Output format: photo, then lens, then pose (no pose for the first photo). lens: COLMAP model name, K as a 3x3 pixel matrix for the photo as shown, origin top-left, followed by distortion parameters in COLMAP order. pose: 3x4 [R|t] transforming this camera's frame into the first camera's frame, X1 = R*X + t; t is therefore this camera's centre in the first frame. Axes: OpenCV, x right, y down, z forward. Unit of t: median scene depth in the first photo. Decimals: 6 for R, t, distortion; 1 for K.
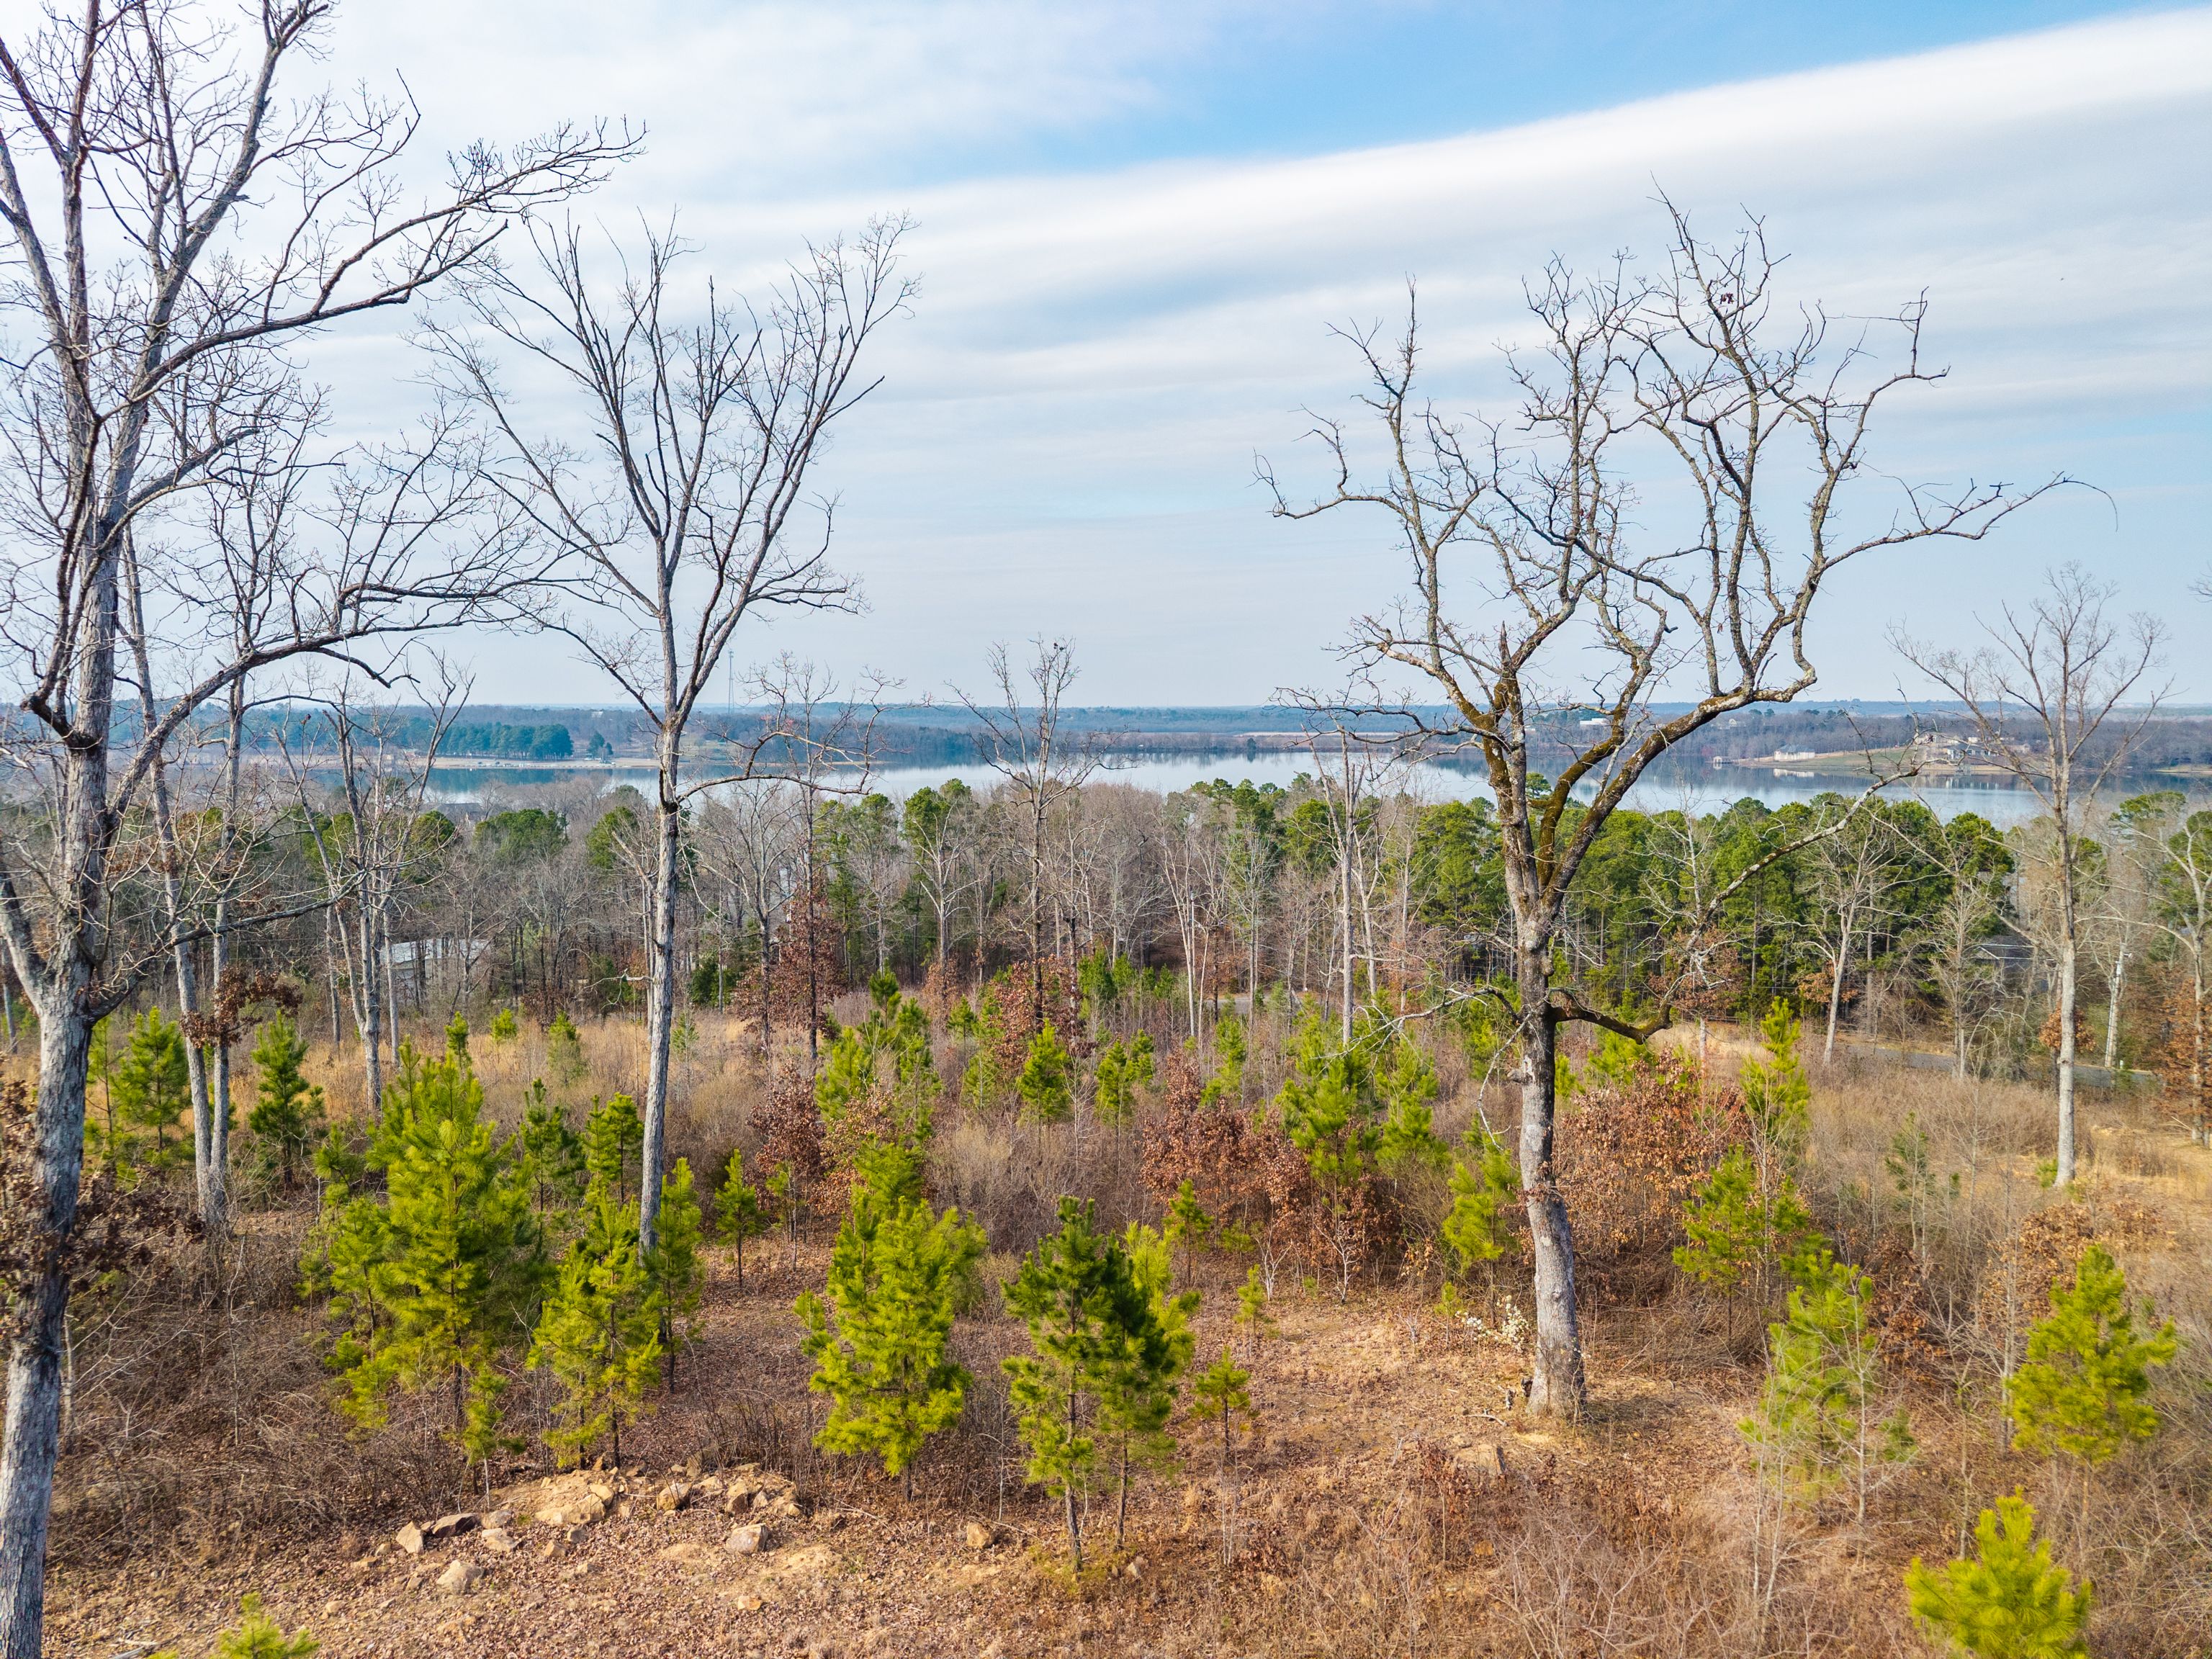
lens RADIAL K [[1512.9, 0, 1103.1], [0, 1512.9, 838.1], [0, 0, 1]] dist [0.008859, -0.009106]
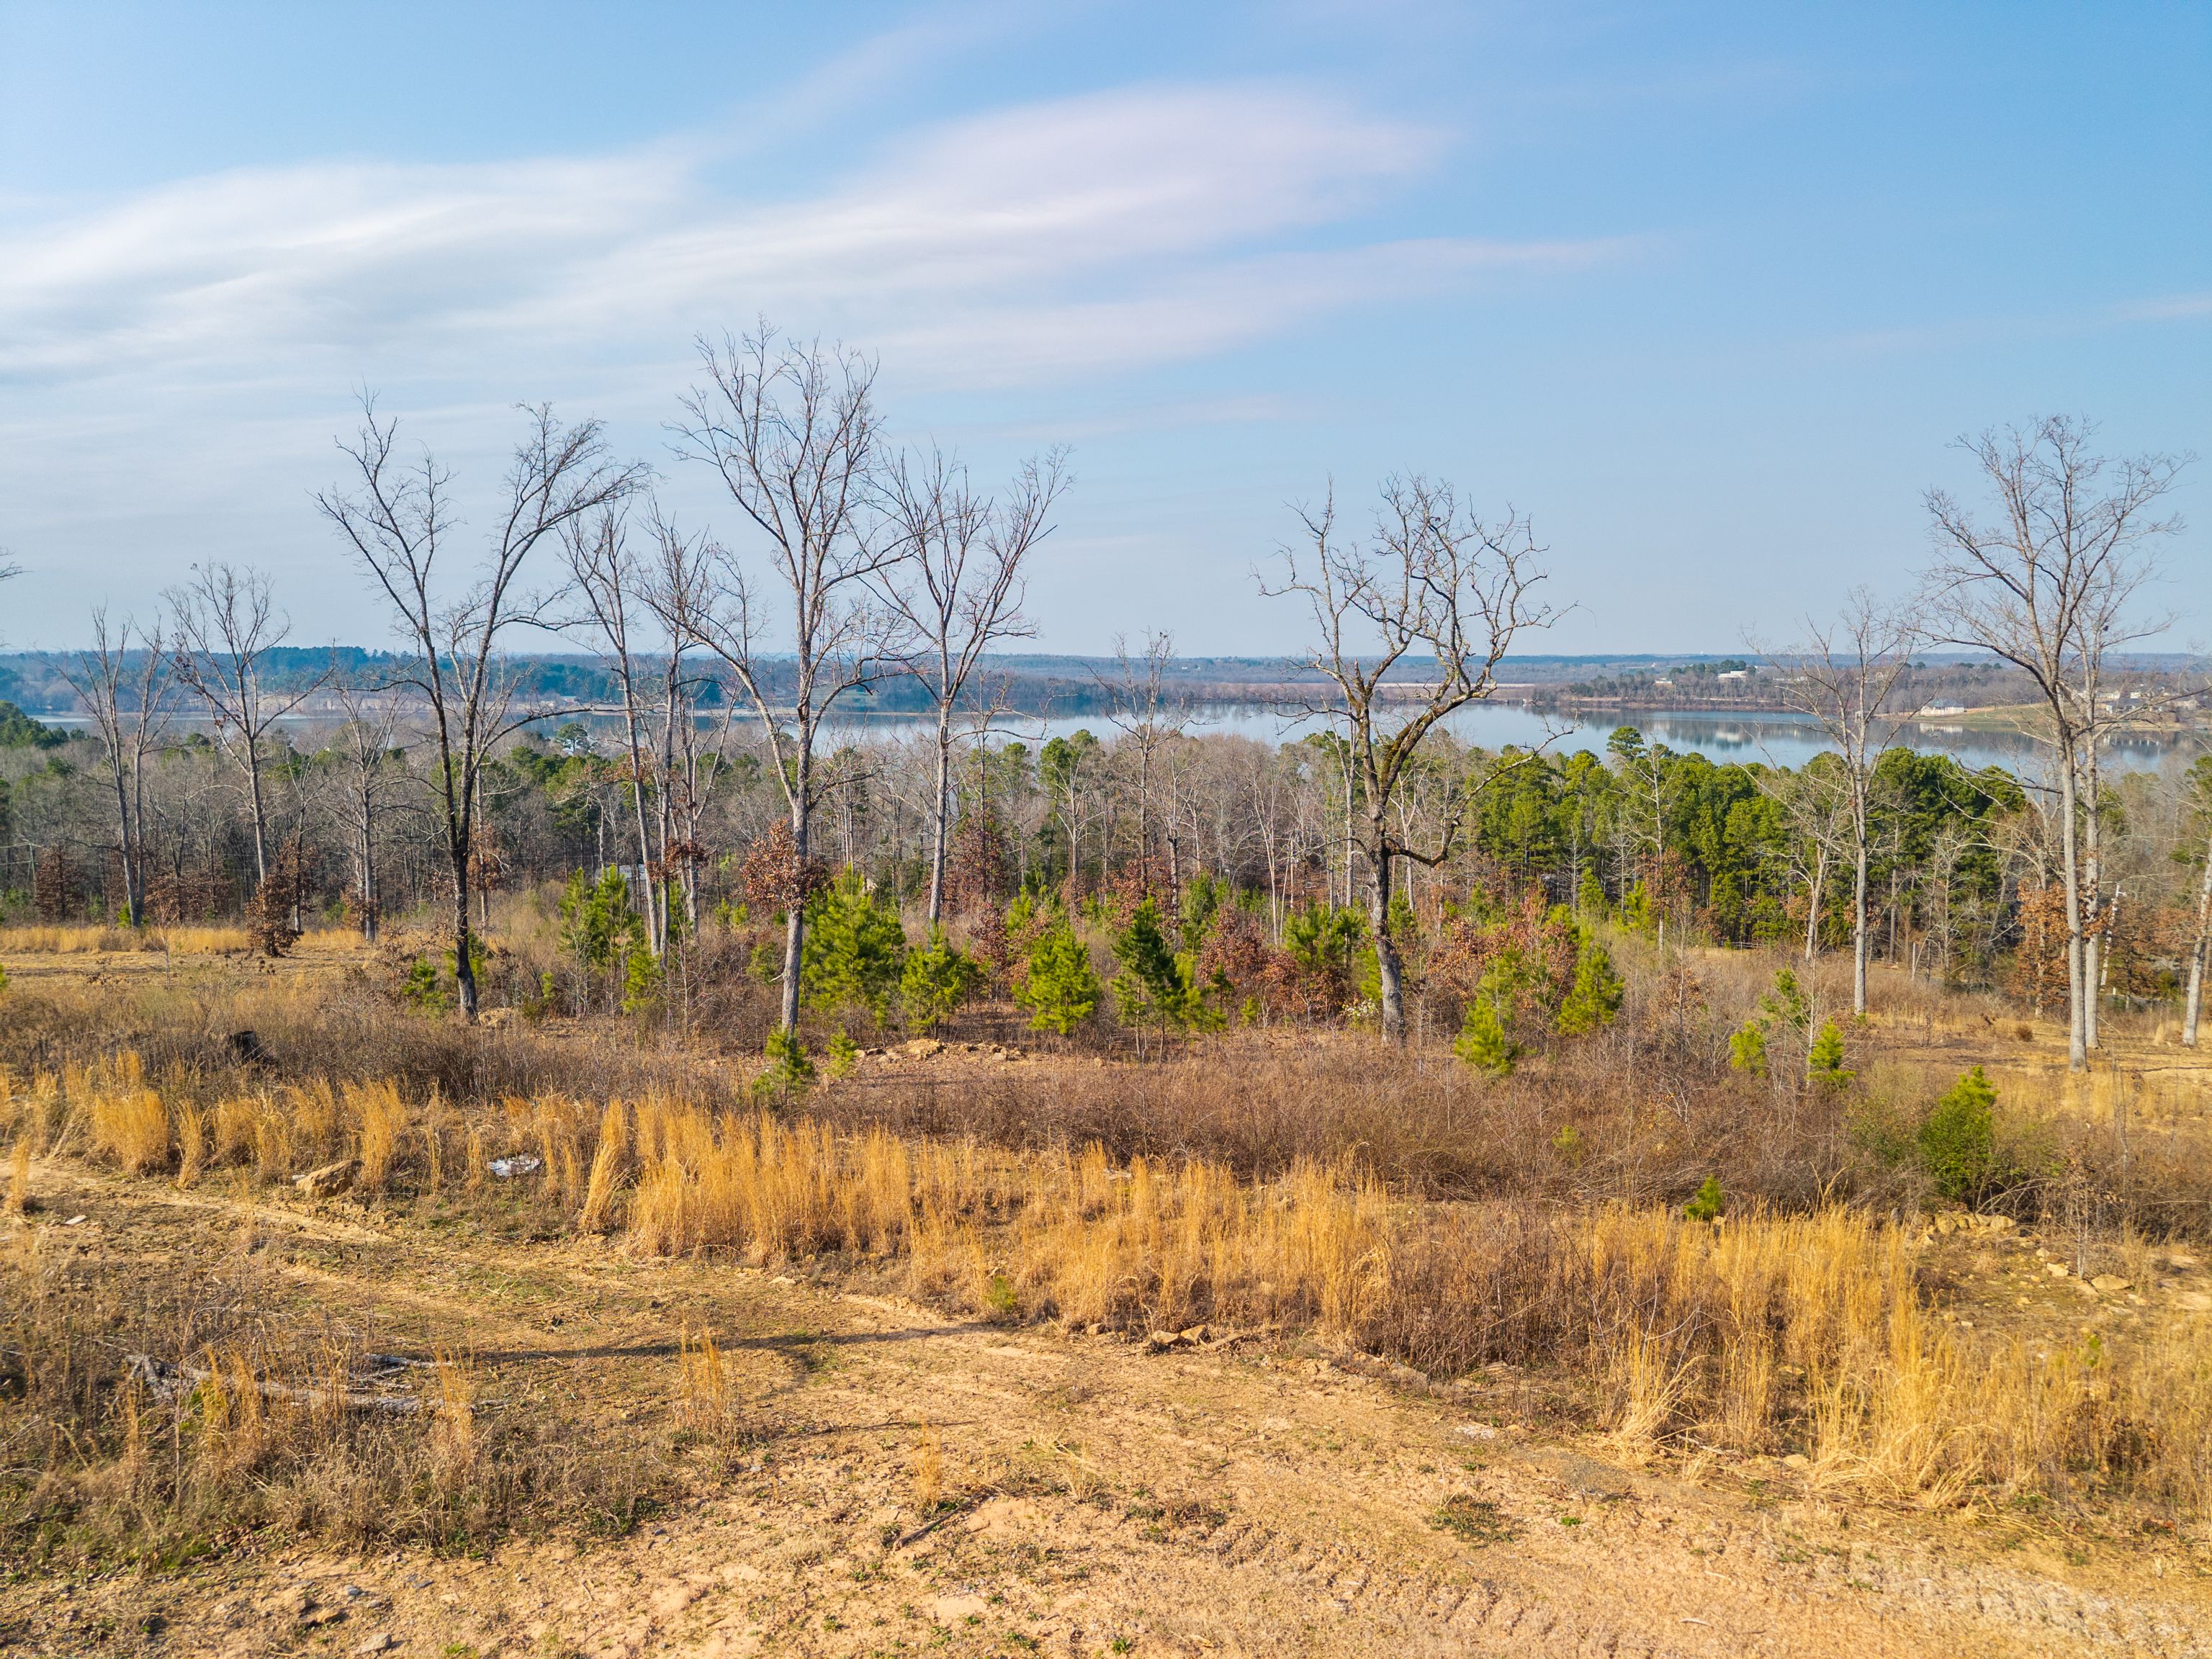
lens RADIAL K [[1512.9, 0, 1086.4], [0, 1512.9, 841.8], [0, 0, 1]] dist [0.008859, -0.009106]
pose [[0.995494, 0.013112, -0.093914, 0.014785], [-0.009819, 0.999323, 0.035447, 0.006081], [0.094315, -0.034365, 0.994949, -0.172745]]
